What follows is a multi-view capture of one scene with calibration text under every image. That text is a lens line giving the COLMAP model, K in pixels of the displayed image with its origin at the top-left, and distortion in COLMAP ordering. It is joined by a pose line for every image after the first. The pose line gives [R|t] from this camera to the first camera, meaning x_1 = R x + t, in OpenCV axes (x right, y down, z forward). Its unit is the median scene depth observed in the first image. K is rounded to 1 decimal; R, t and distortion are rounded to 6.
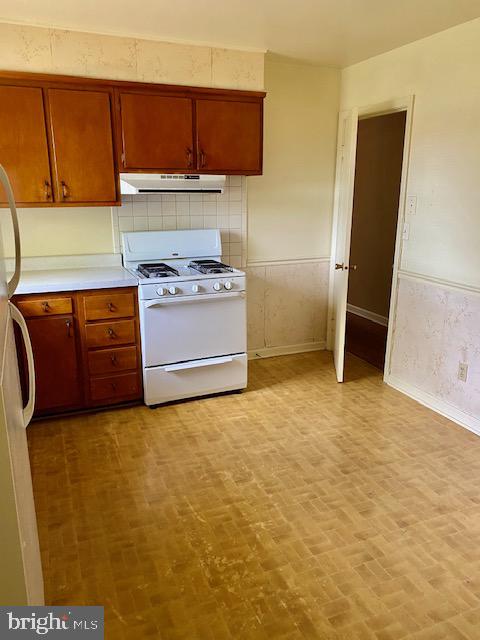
lens RADIAL K [[488.9, 0, 240.0], [0, 488.9, 320.0], [0, 0, 1]] dist [-0.000755, -0.001391]
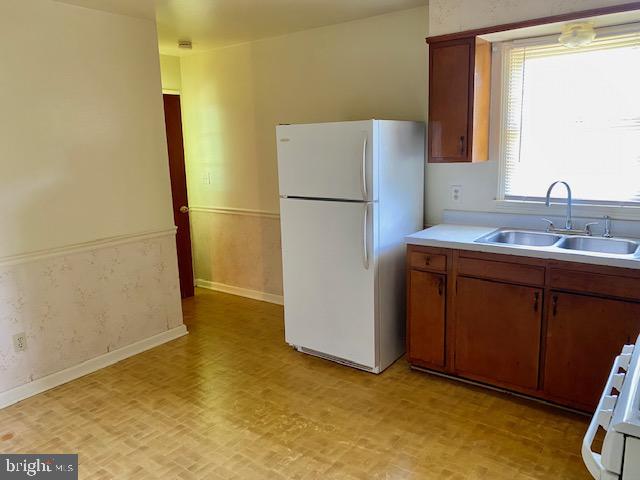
lens RADIAL K [[488.9, 0, 320.0], [0, 488.9, 240.0], [0, 0, 1]] dist [-0.000755, -0.001391]
pose [[-0.860763, 0.118353, -0.495054, 0.496134], [-0.105651, 0.909868, 0.401221, -0.481992], [0.497920, 0.397660, -0.770677, 1.773532]]
